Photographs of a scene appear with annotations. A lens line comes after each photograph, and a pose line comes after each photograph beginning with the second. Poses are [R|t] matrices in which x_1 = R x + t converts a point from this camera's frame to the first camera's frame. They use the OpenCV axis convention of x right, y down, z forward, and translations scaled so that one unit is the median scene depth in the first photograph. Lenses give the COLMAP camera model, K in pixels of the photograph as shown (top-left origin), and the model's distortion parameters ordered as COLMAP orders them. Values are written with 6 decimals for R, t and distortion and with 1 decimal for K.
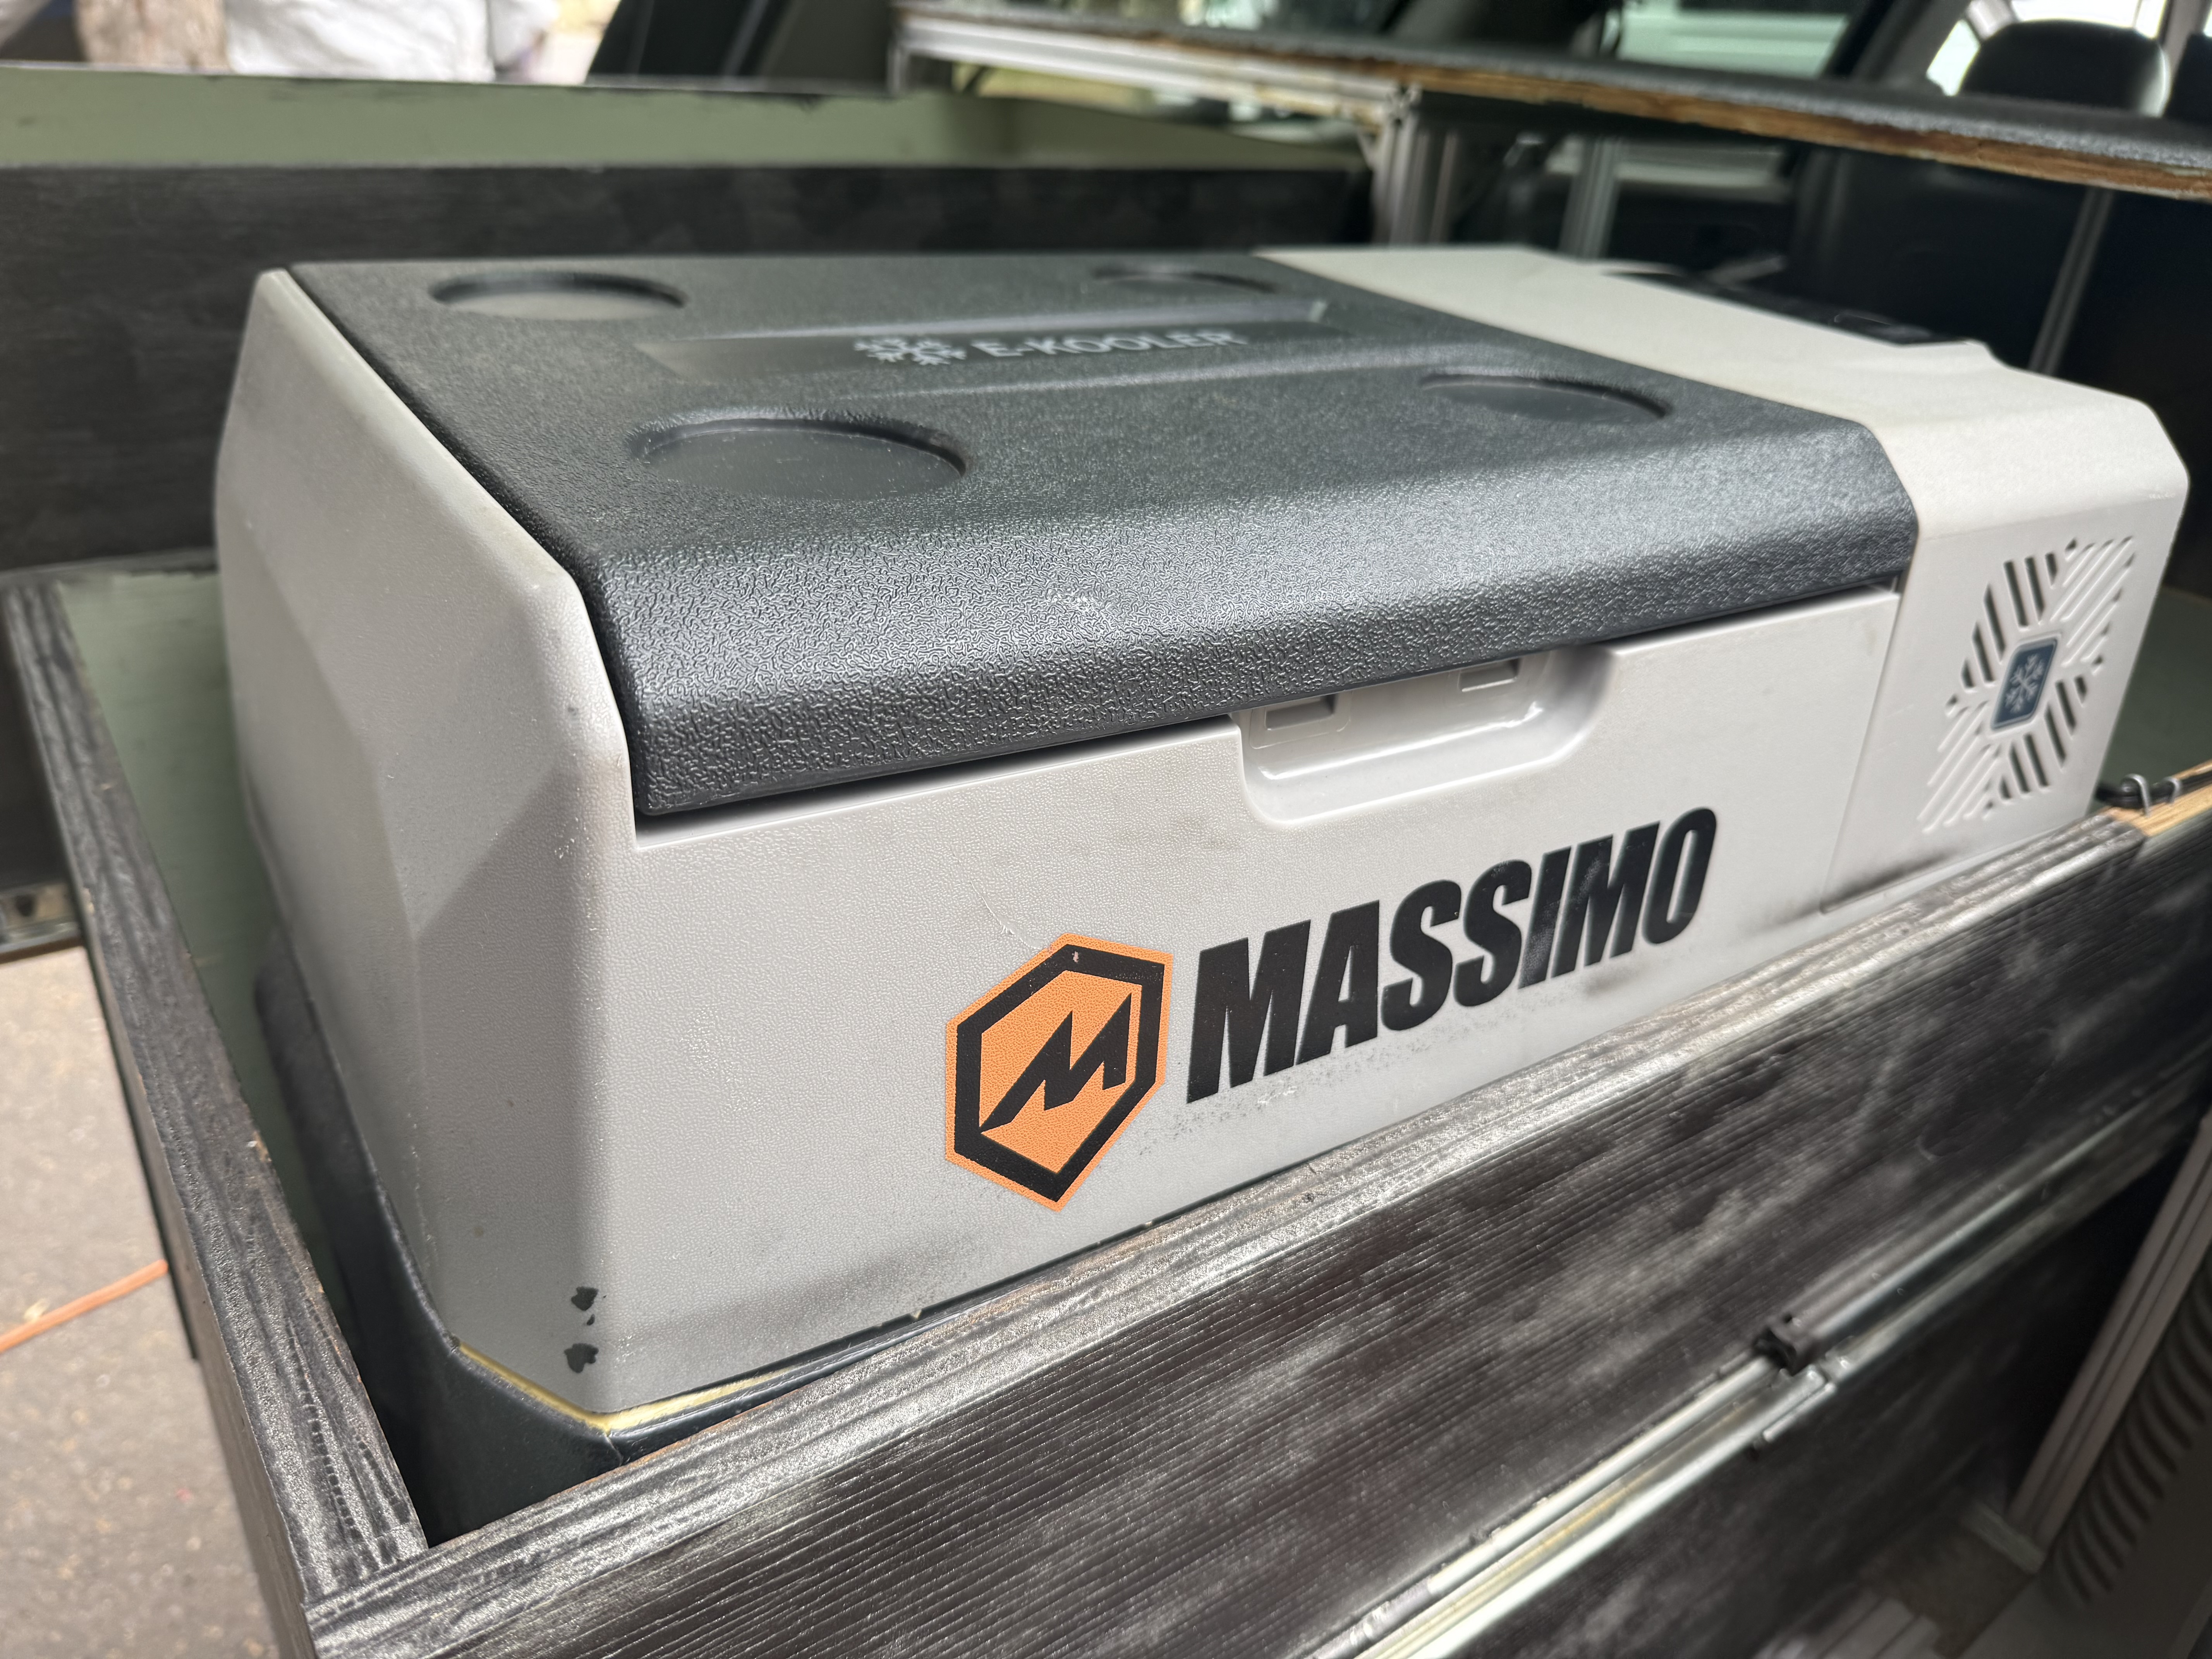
lens RADIAL K [[1689.6, 0, 1111.2], [0, 1689.6, 918.8], [0, 0, 1]] dist [0.000699, -0.084323]
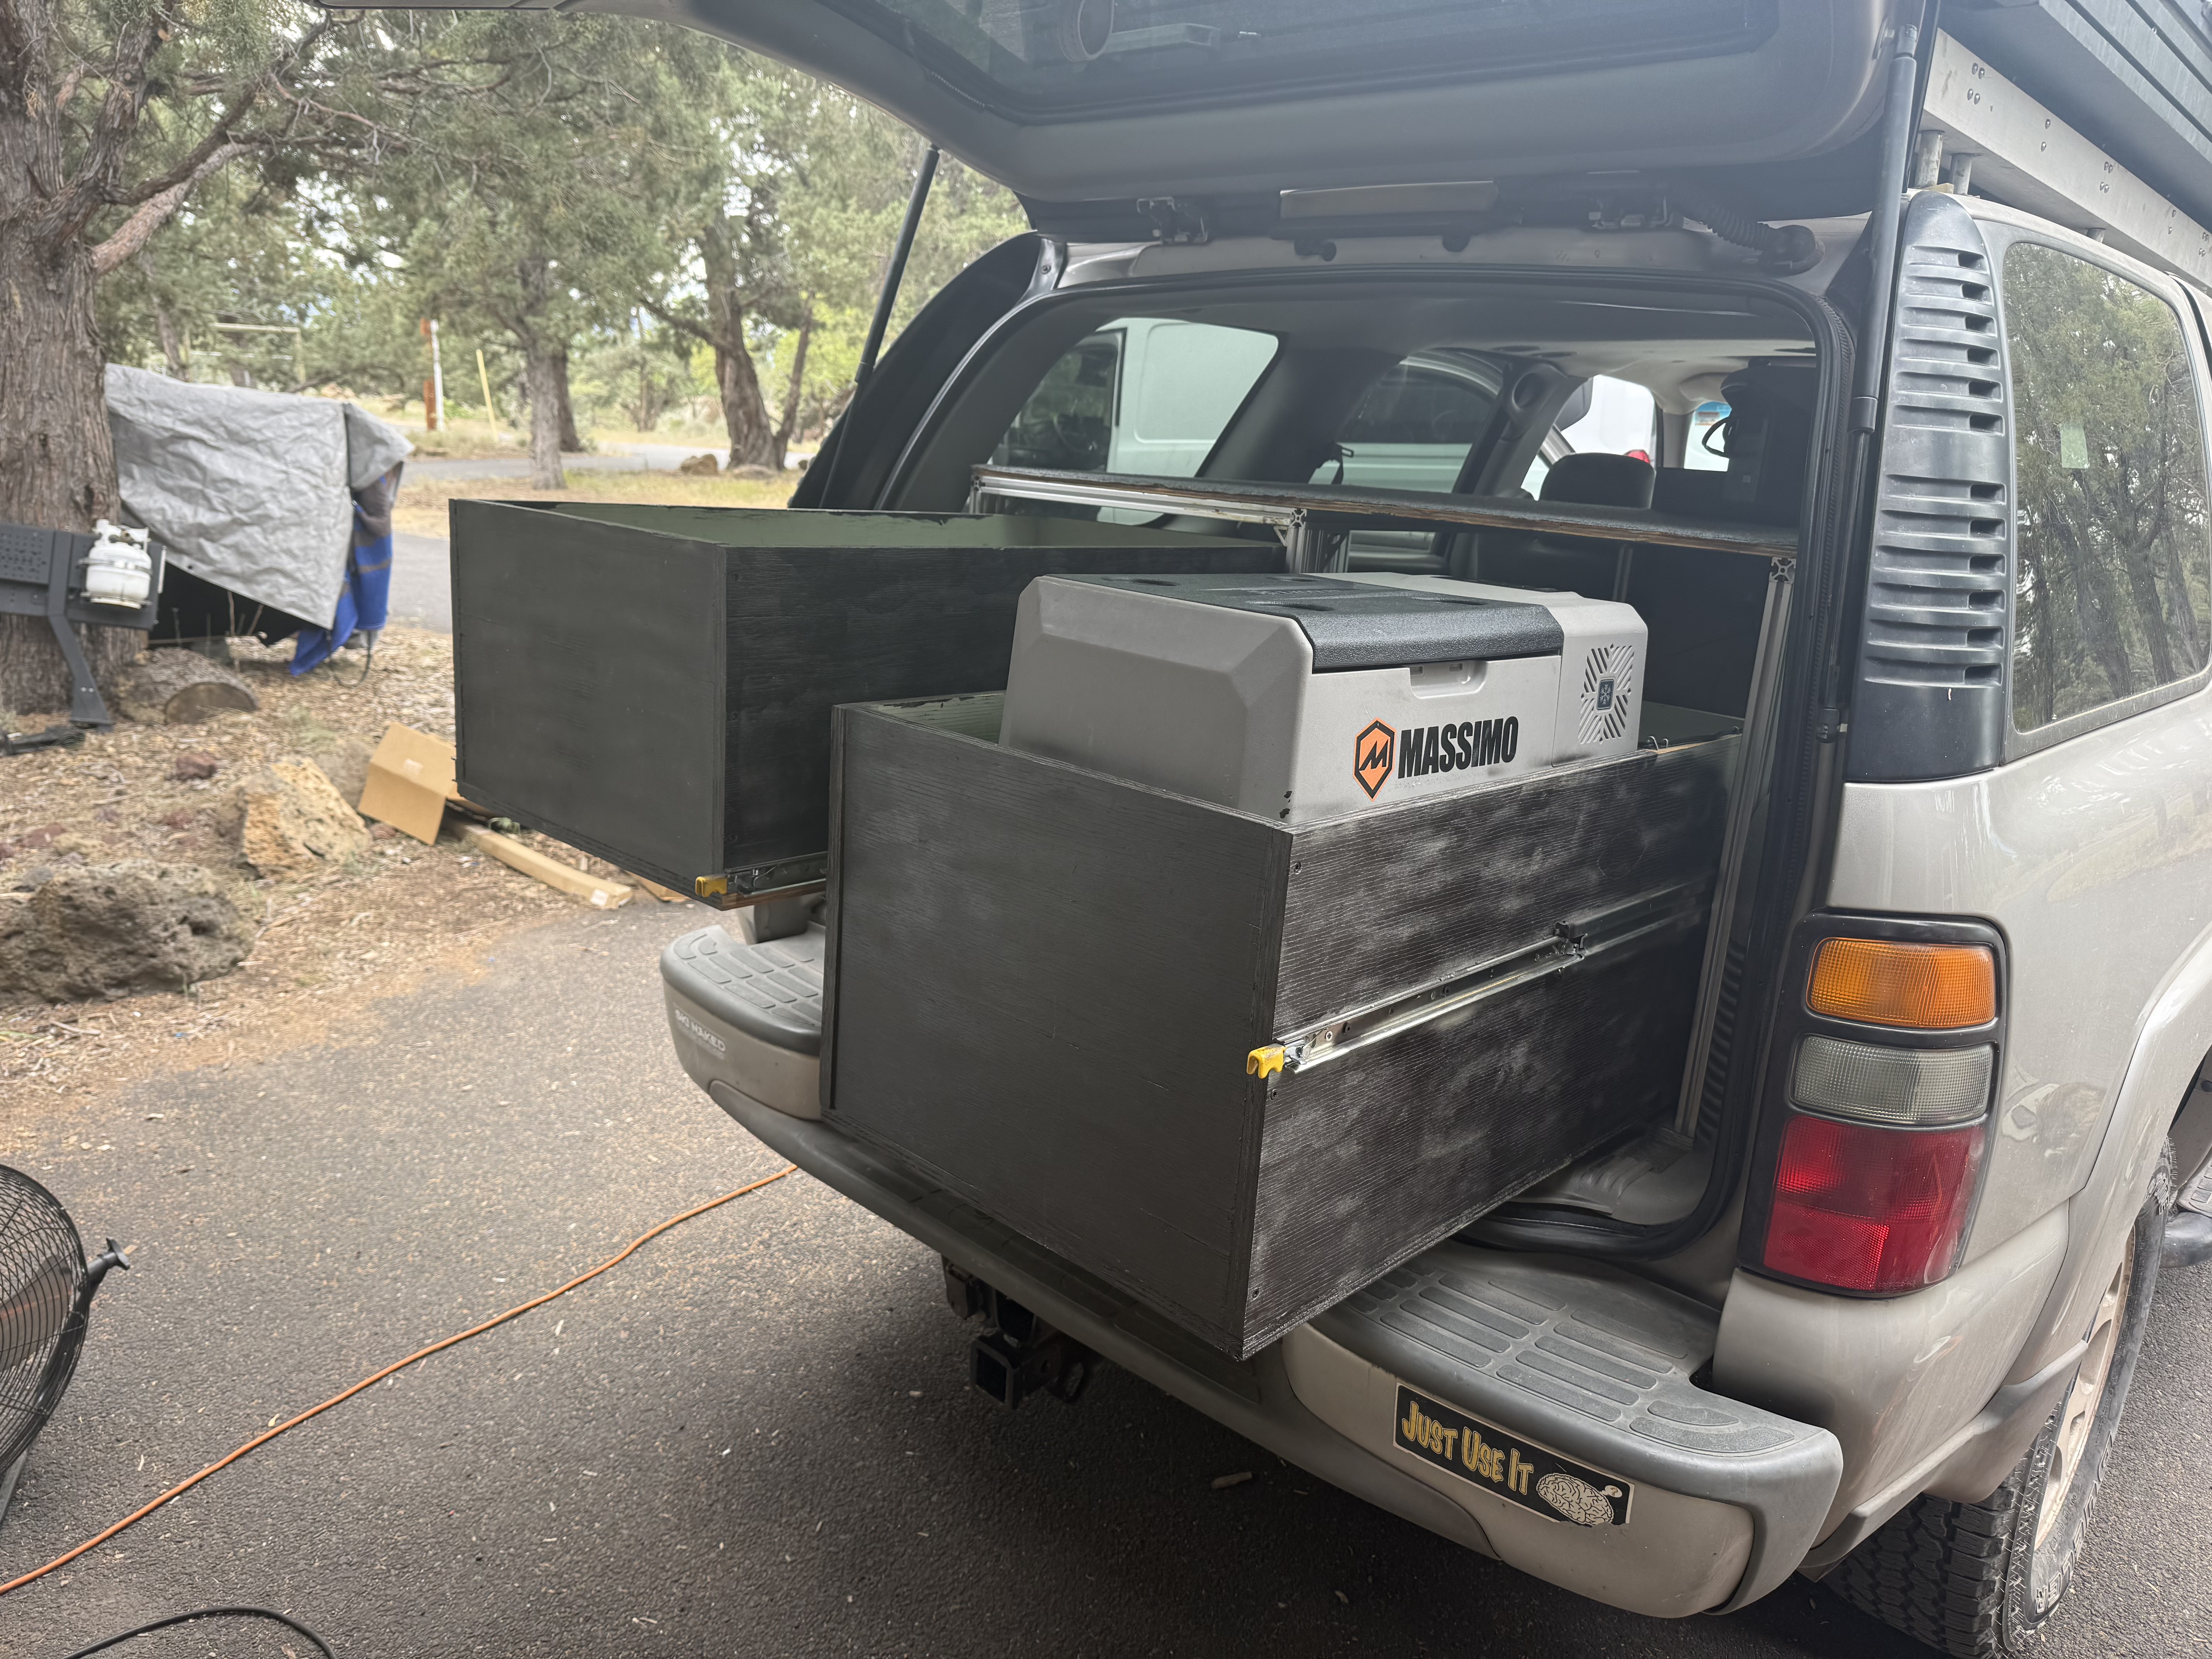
lens RADIAL K [[1556.1, 0, 1109.1], [0, 1556.1, 809.1], [0, 0, 1]] dist [0.005650, -0.007258]
pose [[0.985099, -0.047643, 0.165260, -0.824408], [0.089099, 0.963247, -0.253412, 0.710439], [-0.147113, 0.264360, 0.953138, -1.516417]]
